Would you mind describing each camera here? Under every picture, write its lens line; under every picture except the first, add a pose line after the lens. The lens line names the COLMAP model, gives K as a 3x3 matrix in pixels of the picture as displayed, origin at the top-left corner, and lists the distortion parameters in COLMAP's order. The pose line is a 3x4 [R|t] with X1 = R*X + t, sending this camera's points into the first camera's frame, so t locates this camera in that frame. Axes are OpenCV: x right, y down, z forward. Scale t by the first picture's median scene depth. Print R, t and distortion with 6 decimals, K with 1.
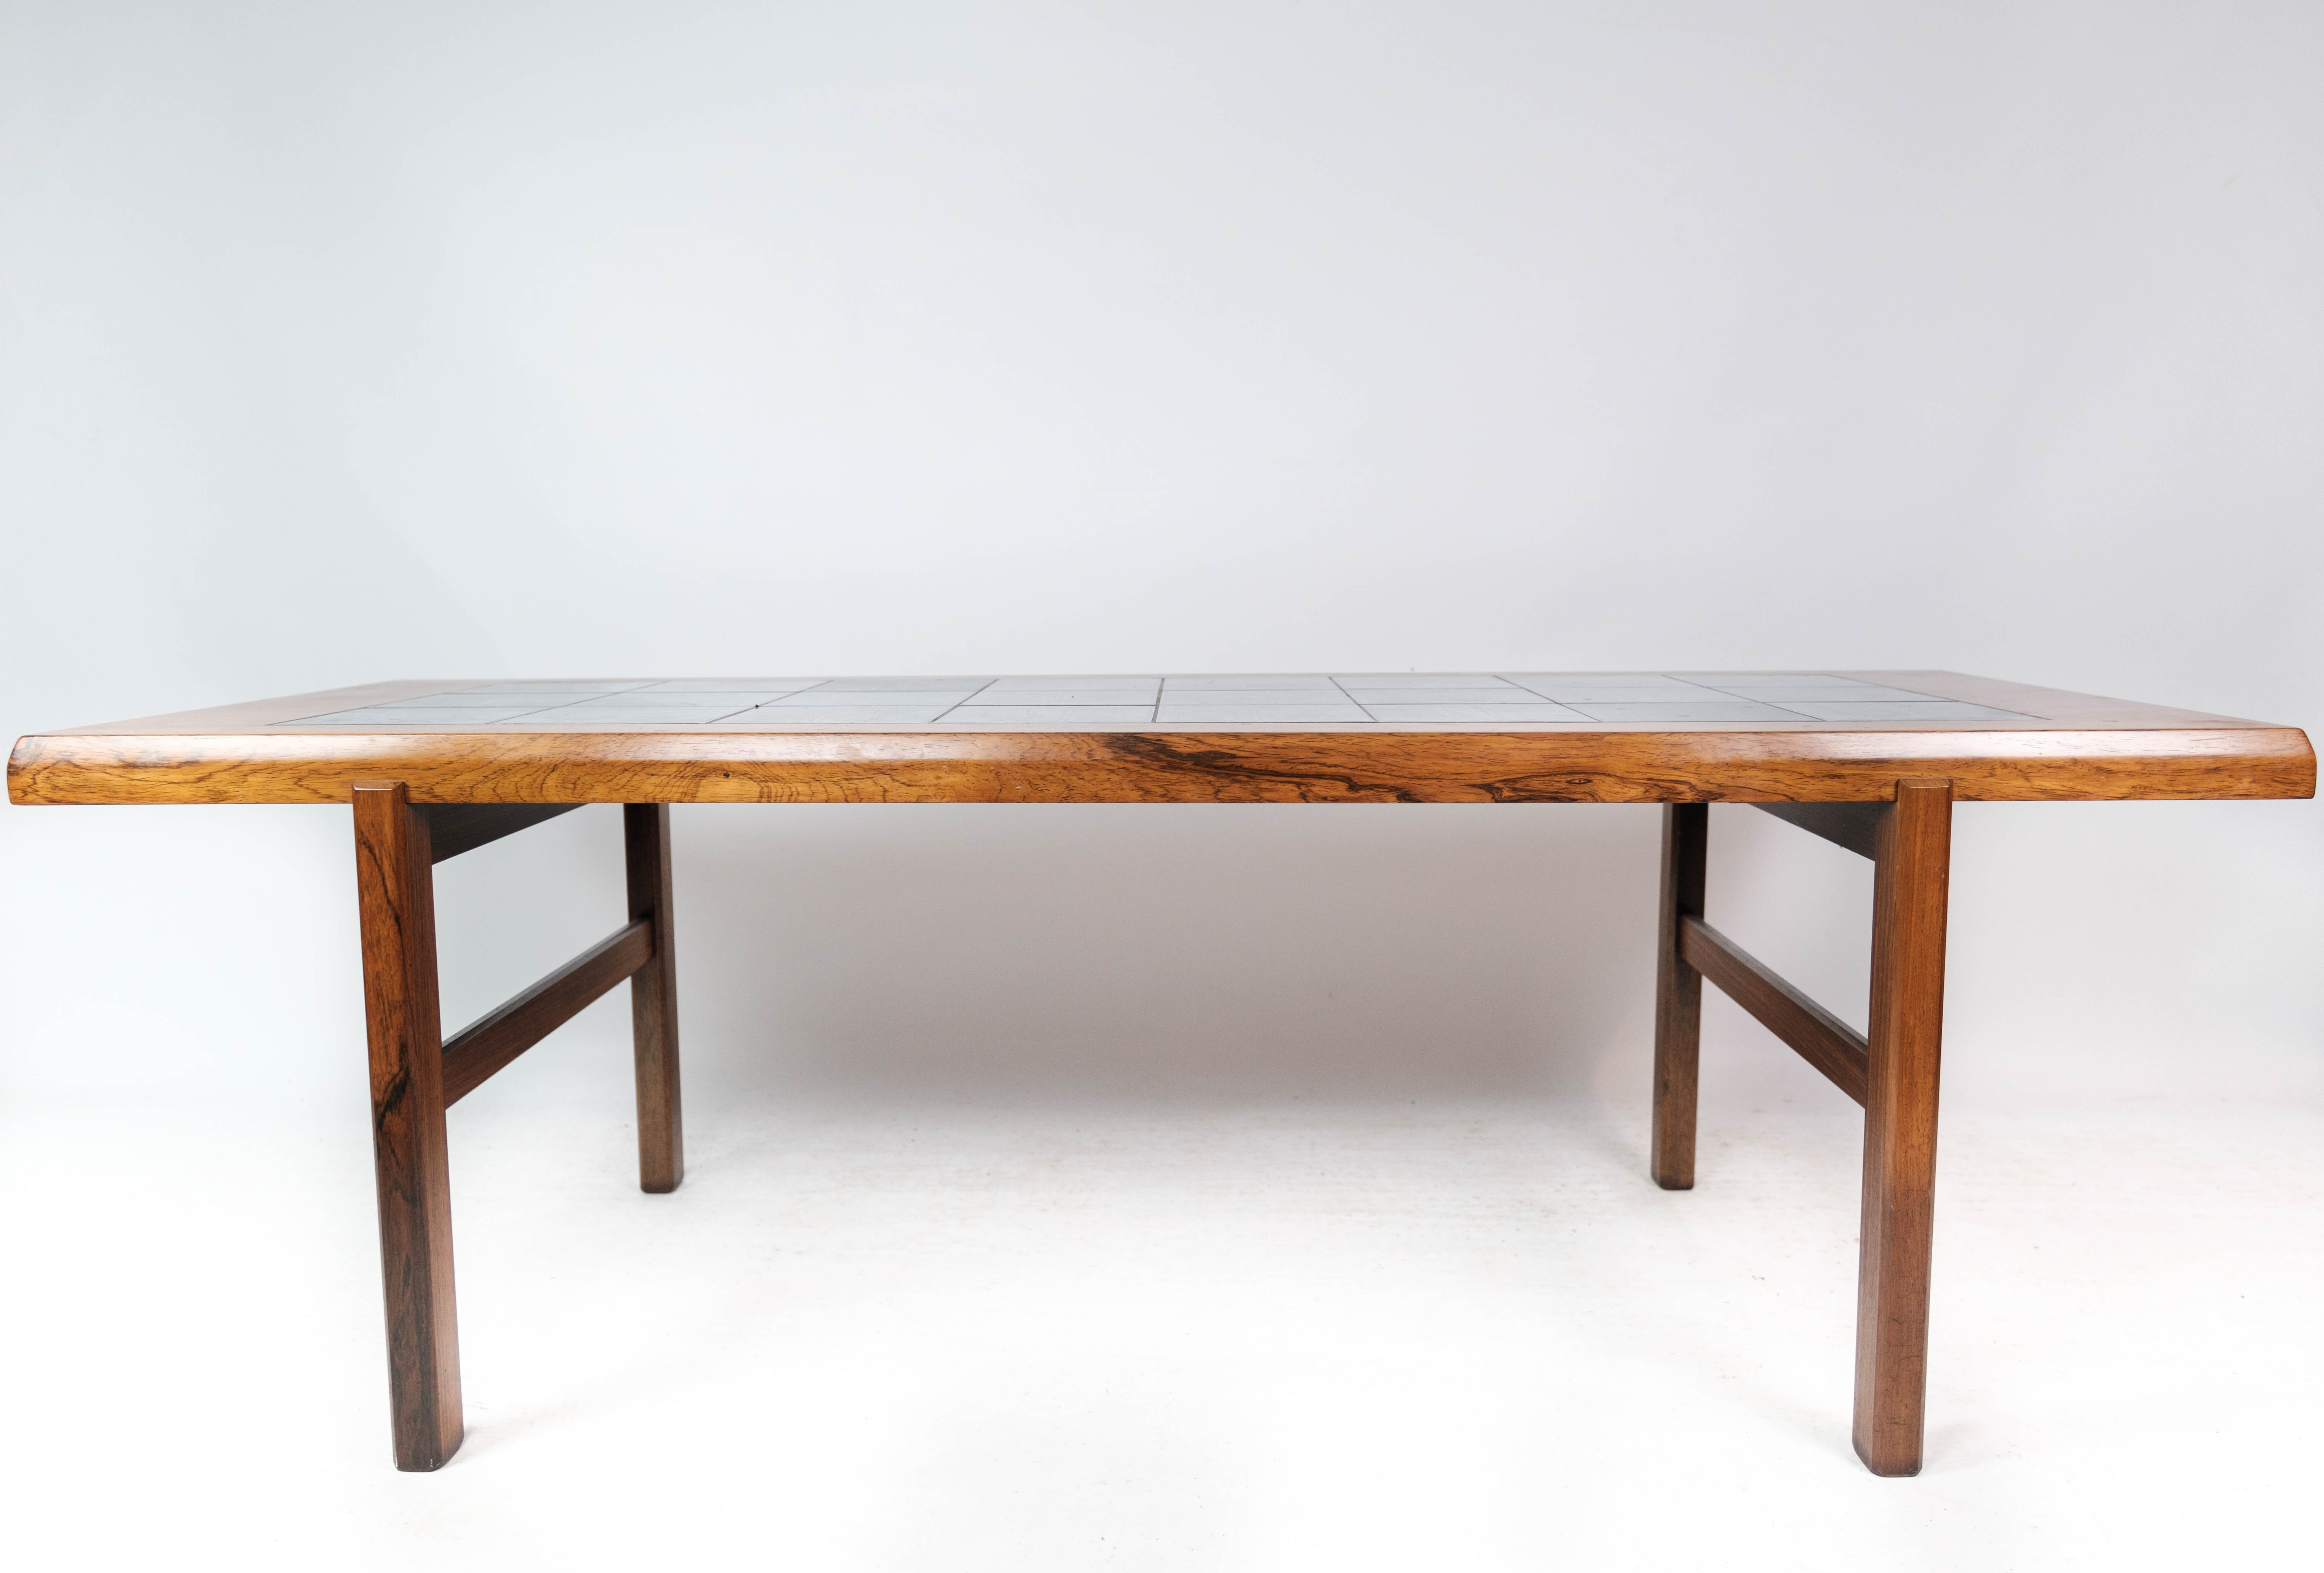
lens RADIAL K [[1779.6, 0, 1232.7], [0, 1779.6, 790.7], [0, 0, 1]] dist [0.012878, -0.009628]
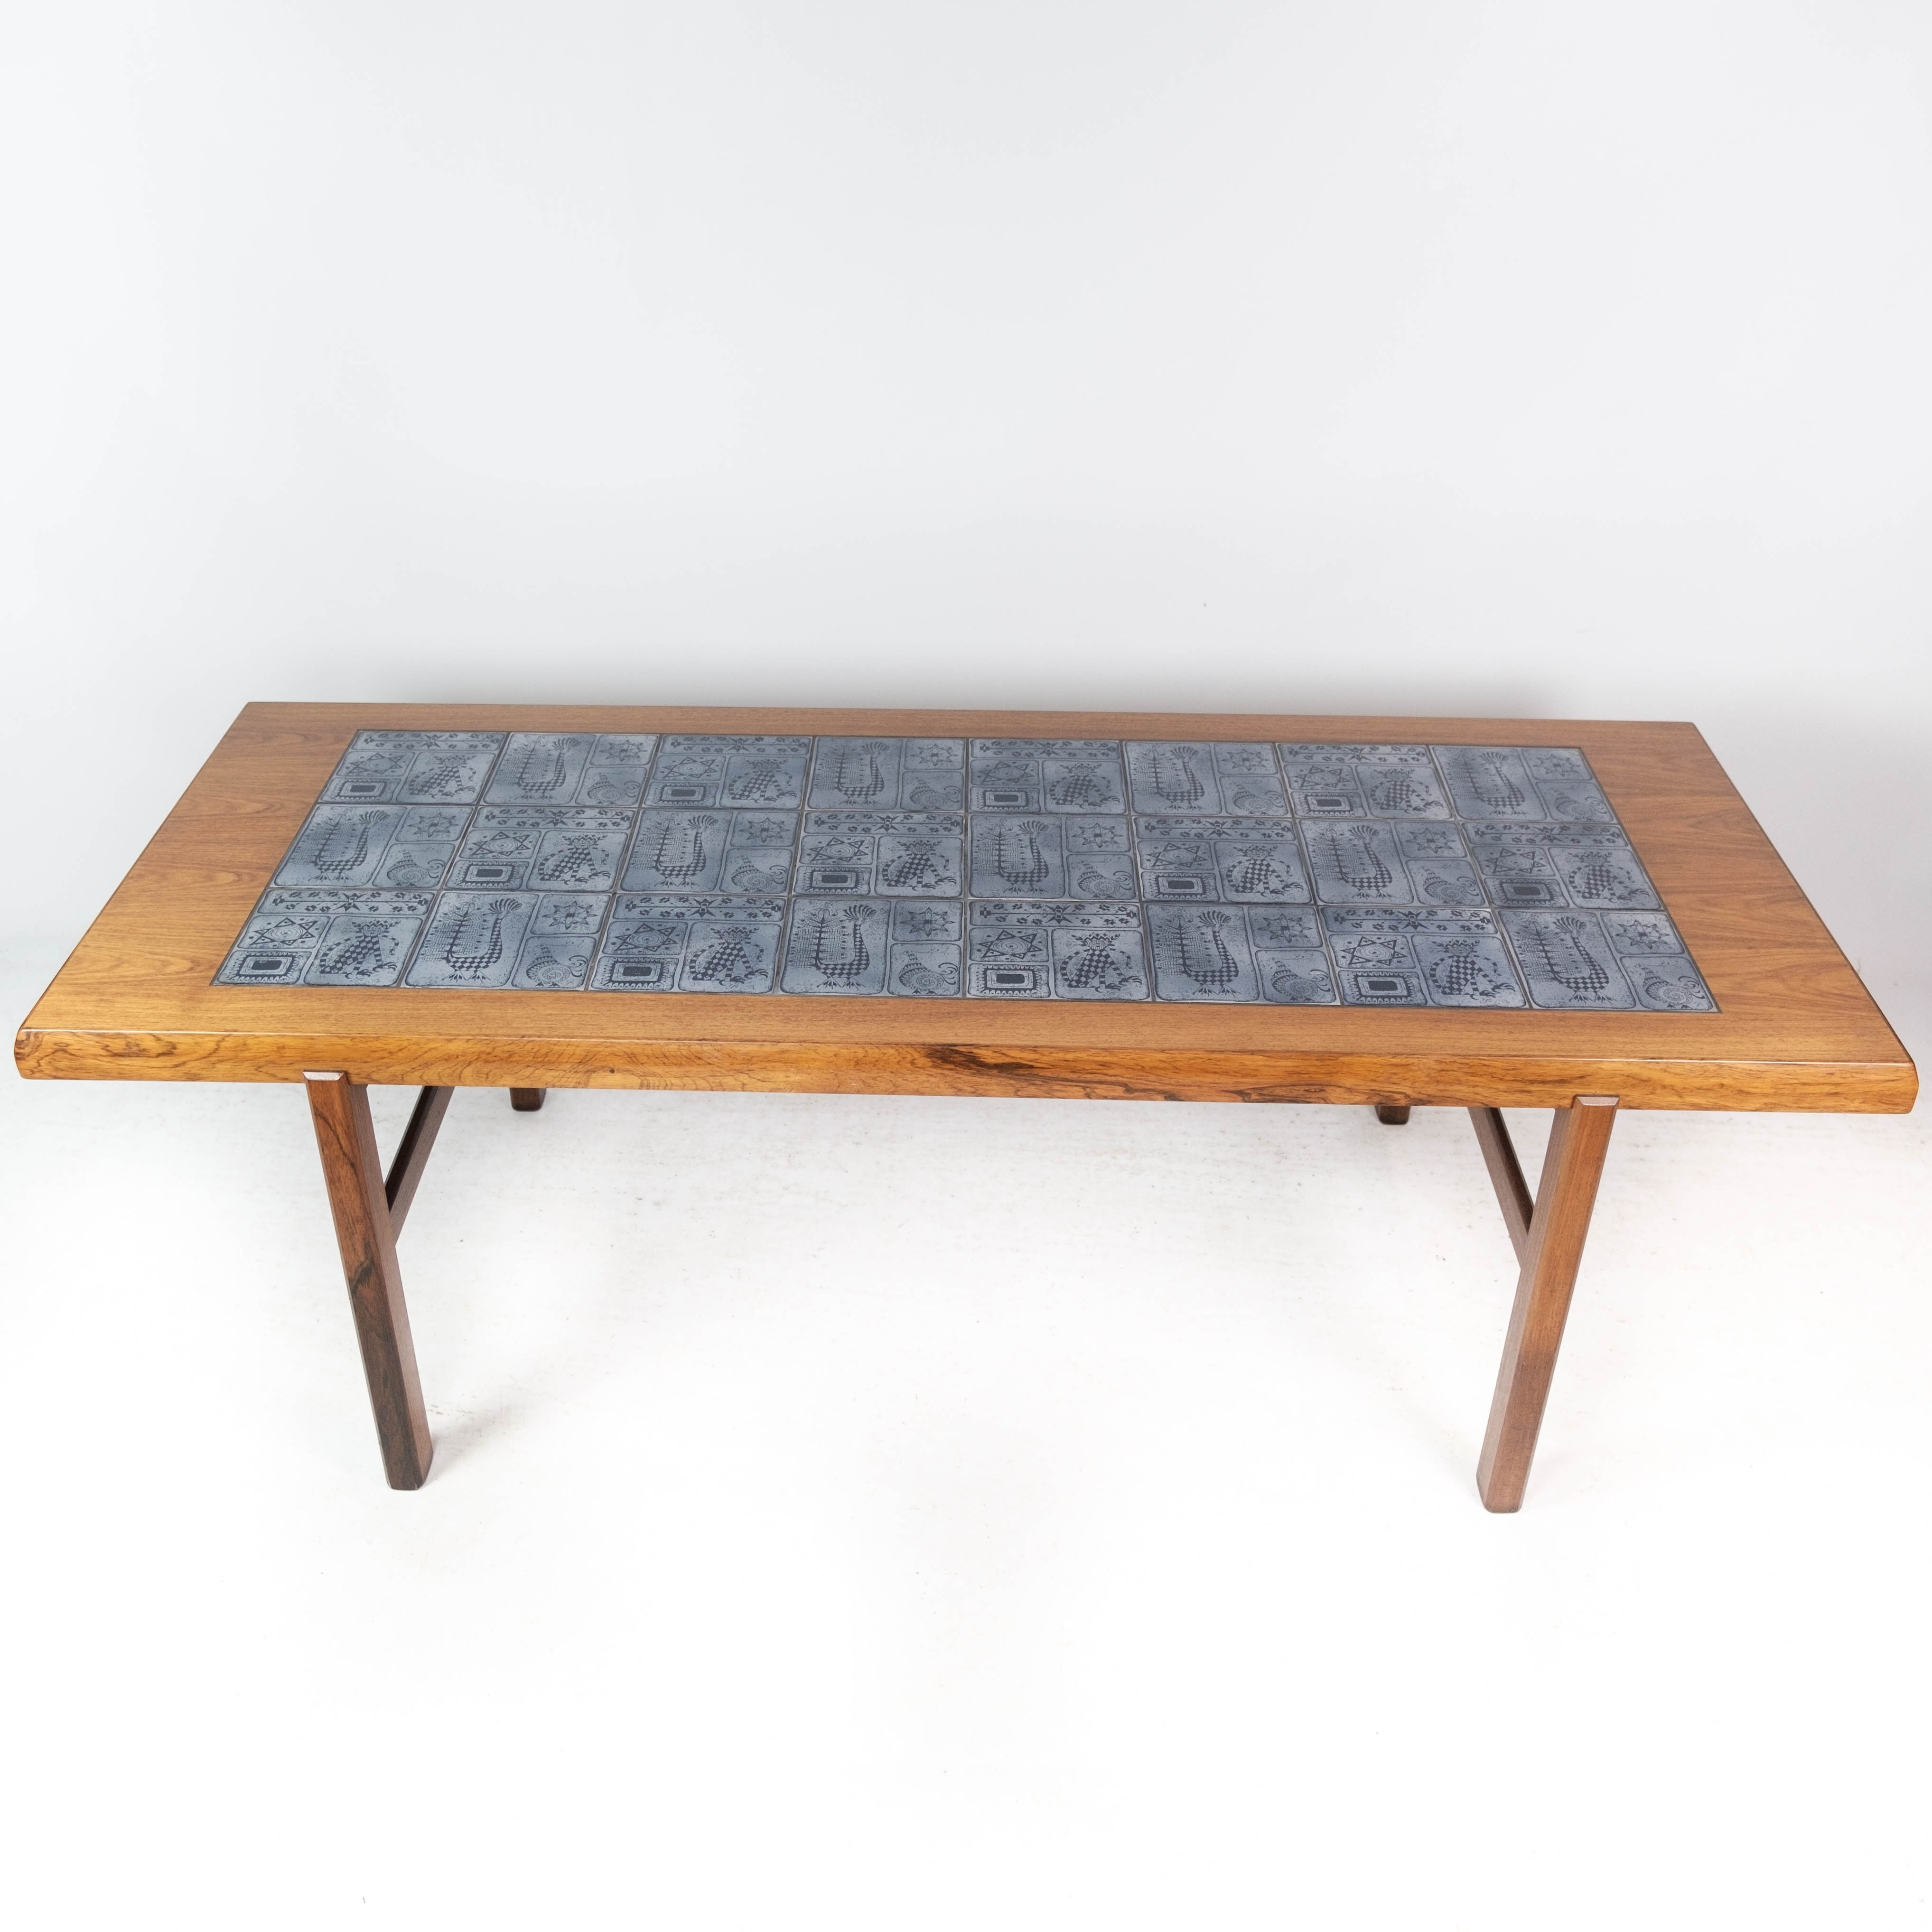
lens RADIAL K [[1825.9, 0, 1037.2], [0, 1825.9, 1011.8], [0, 0, 1]] dist [0.008802, 0.000000]
pose [[0.999275, 0.032136, 0.020393, -0.022051], [-0.037701, 0.909209, 0.414629, -0.560189], [-0.005217, -0.415097, 0.909762, -0.111562]]
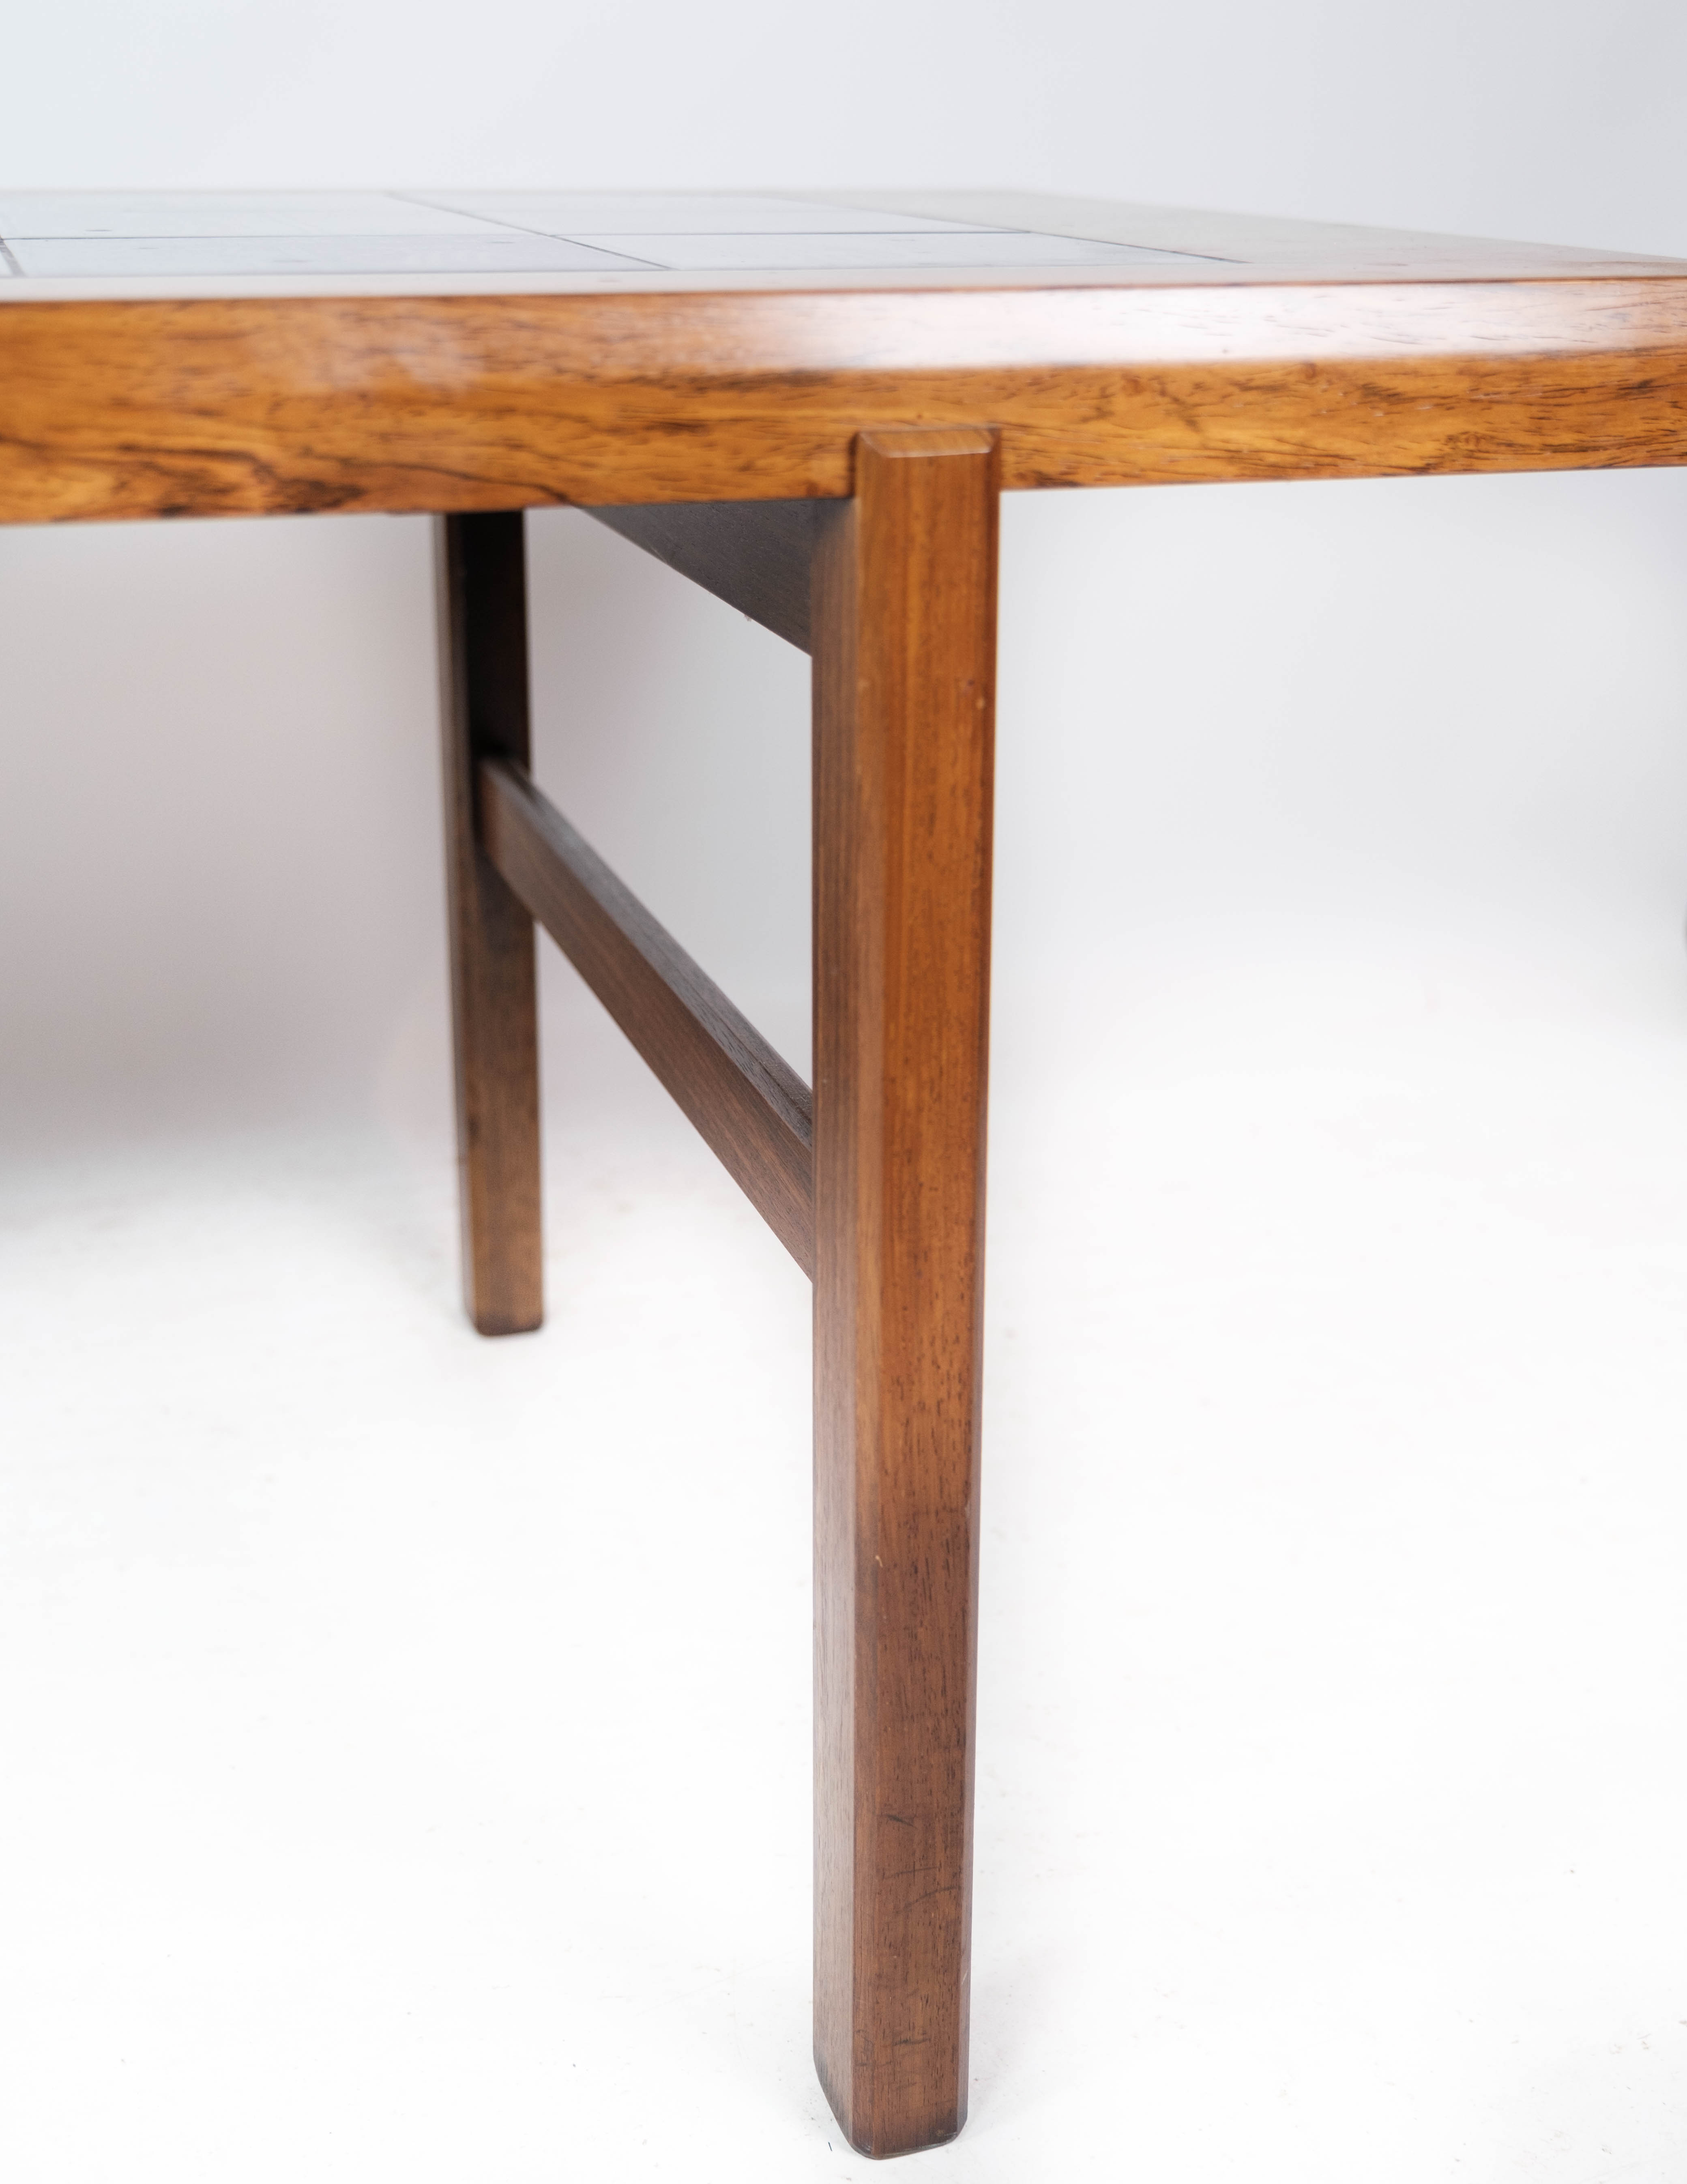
lens RADIAL K [[3019.4, 0, 853.0], [0, 3019.4, 1088.0], [0, 0, 1]] dist [0.002365, 0.000000]
pose [[0.949974, -0.087800, 0.299733, 0.183478], [0.027641, 0.979542, 0.199331, 0.001563], [-0.311102, -0.181074, 0.932967, 0.423180]]
